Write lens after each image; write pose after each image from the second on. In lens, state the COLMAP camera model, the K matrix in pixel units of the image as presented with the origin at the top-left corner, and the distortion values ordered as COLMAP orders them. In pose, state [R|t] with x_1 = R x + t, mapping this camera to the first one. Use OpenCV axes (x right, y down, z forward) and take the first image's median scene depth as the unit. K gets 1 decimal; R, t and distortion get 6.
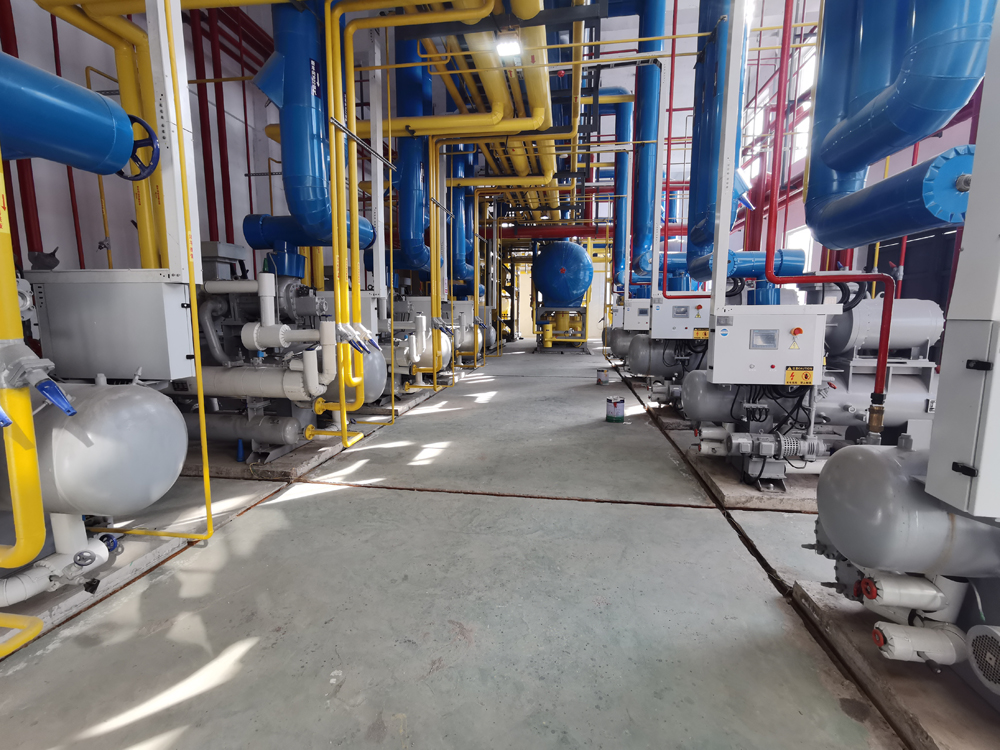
lens RADIAL K [[487.6, 0, 500.0], [0, 487.6, 375.0], [0, 0, 1]] dist [-0.062958, 0.065723]
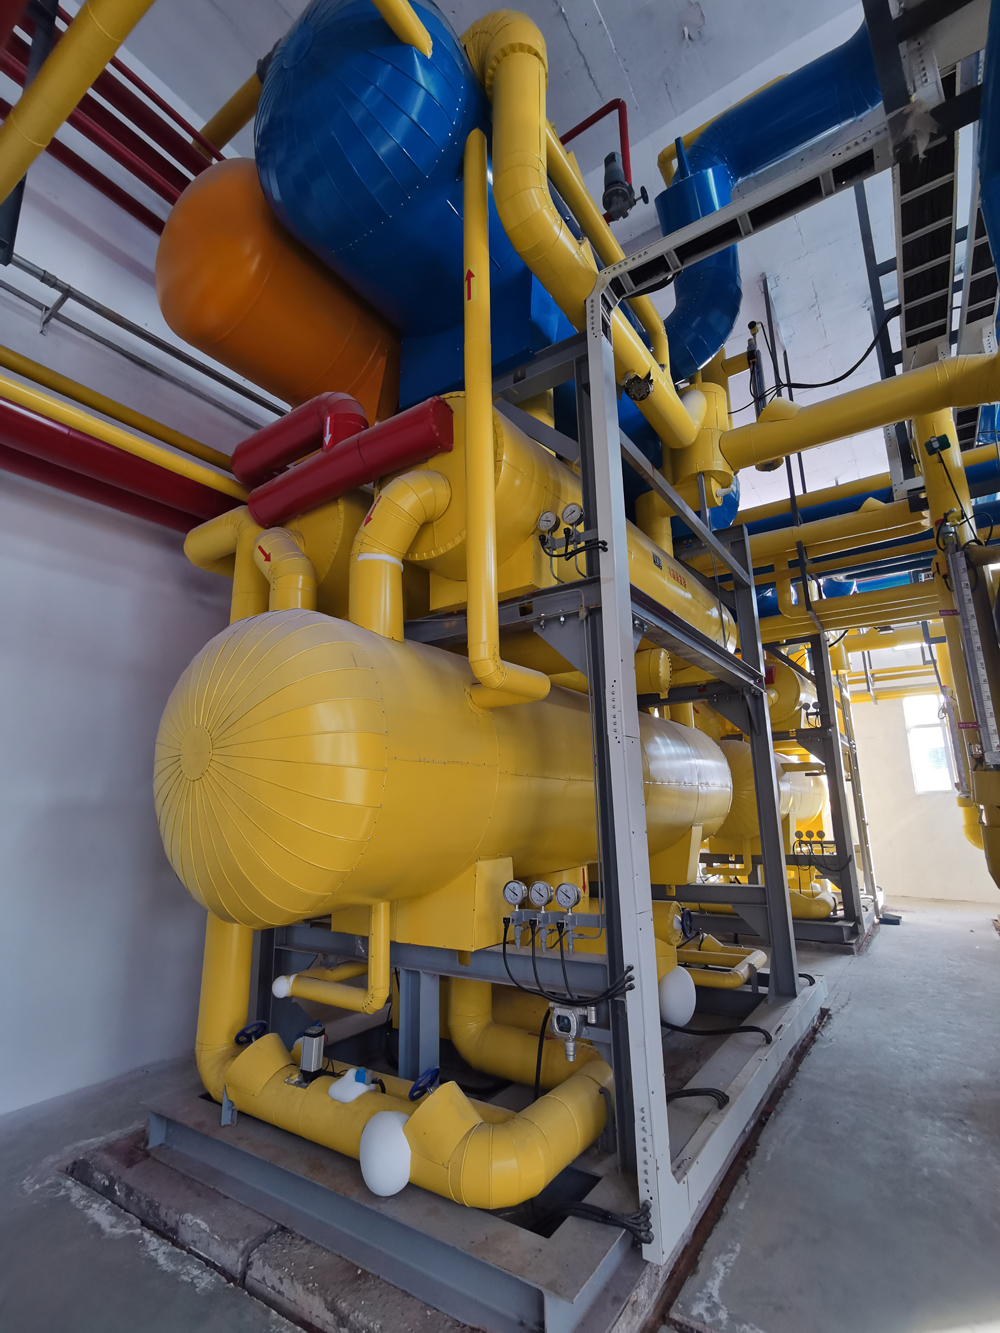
lens RADIAL K [[650.0, 0, 500.0], [0, 650.0, 666.5], [0, 0, 1]] dist [-0.062958, 0.065723]
pose [[0.900528, -0.110355, -0.420561, 0.015830], [-0.040255, 0.941940, -0.333360, -0.090608], [0.432931, 0.317130, 0.843800, 0.626186]]
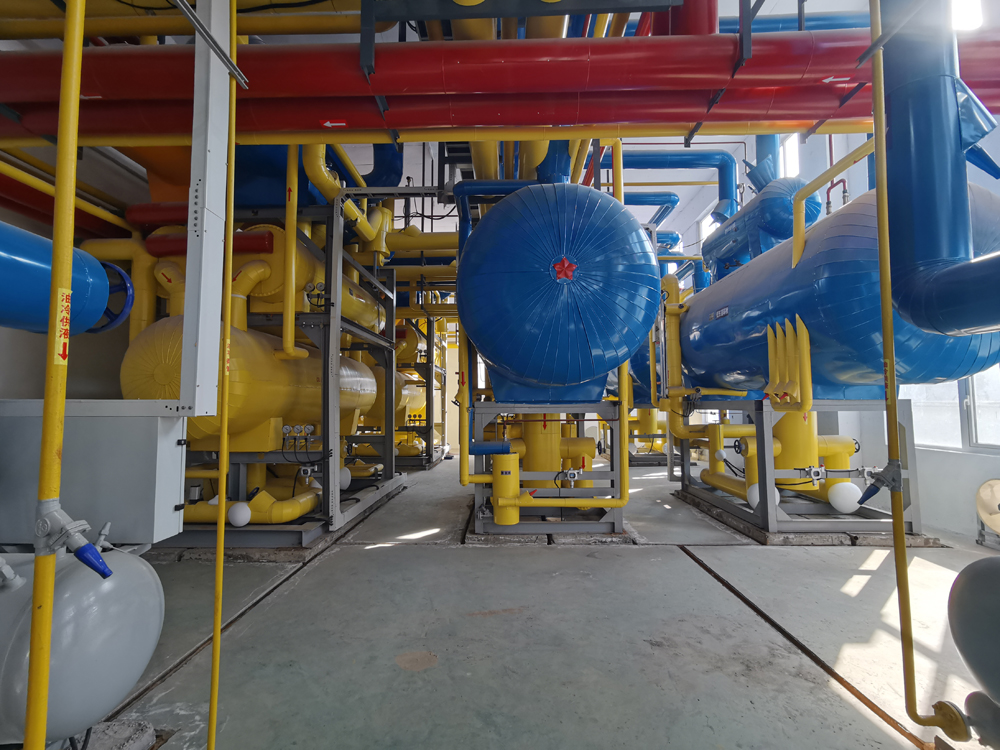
lens RADIAL K [[487.6, 0, 500.0], [0, 487.6, 375.0], [0, 0, 1]] dist [-0.062958, 0.065723]
pose [[0.992684, 0.004860, 0.120641, 0.039372], [0.018150, 0.981829, -0.188897, -0.069744], [-0.119367, 0.189704, 0.974558, 0.487455]]
